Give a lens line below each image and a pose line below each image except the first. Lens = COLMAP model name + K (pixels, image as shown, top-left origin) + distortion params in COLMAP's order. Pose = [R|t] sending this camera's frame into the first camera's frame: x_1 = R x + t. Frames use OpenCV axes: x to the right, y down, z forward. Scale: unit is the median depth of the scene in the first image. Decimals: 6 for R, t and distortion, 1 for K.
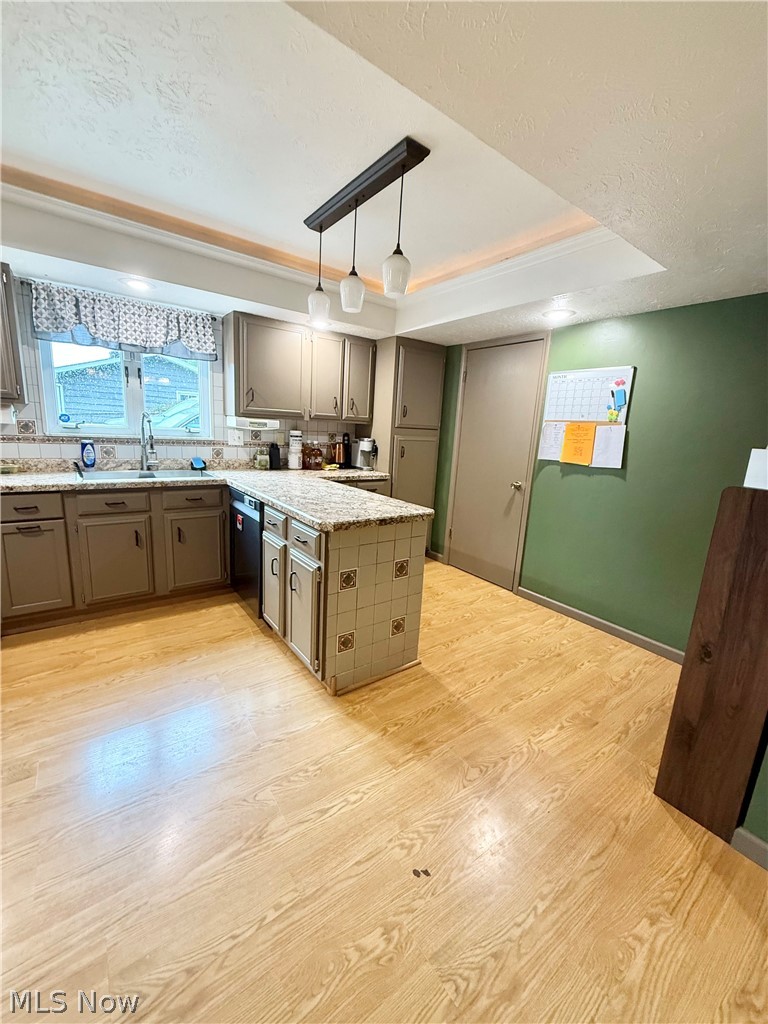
lens RADIAL K [[409.2, 0, 384.0], [0, 409.2, 512.0], [0, 0, 1]] dist [0.000006, 0.000275]
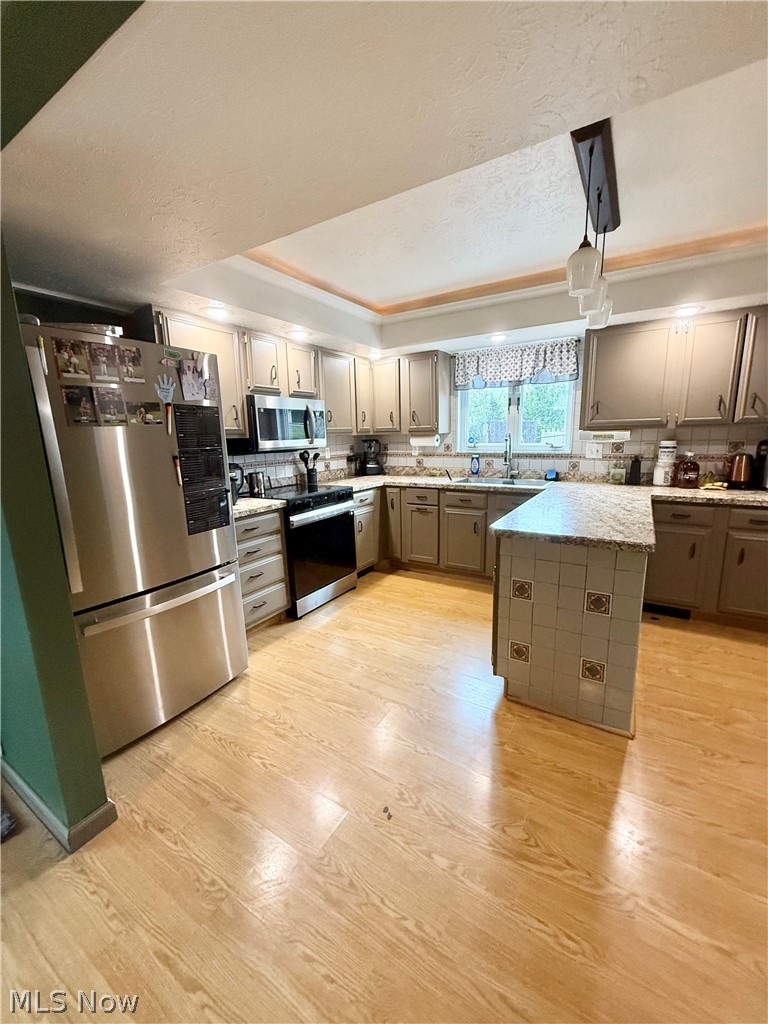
lens RADIAL K [[409.2, 0, 384.0], [0, 409.2, 512.0], [0, 0, 1]] dist [0.000006, 0.000275]
pose [[0.368648, 0.114999, -0.922428, 0.509546], [-0.145692, 0.987202, 0.064849, -0.029423], [0.918081, 0.110483, 0.380684, 0.204592]]
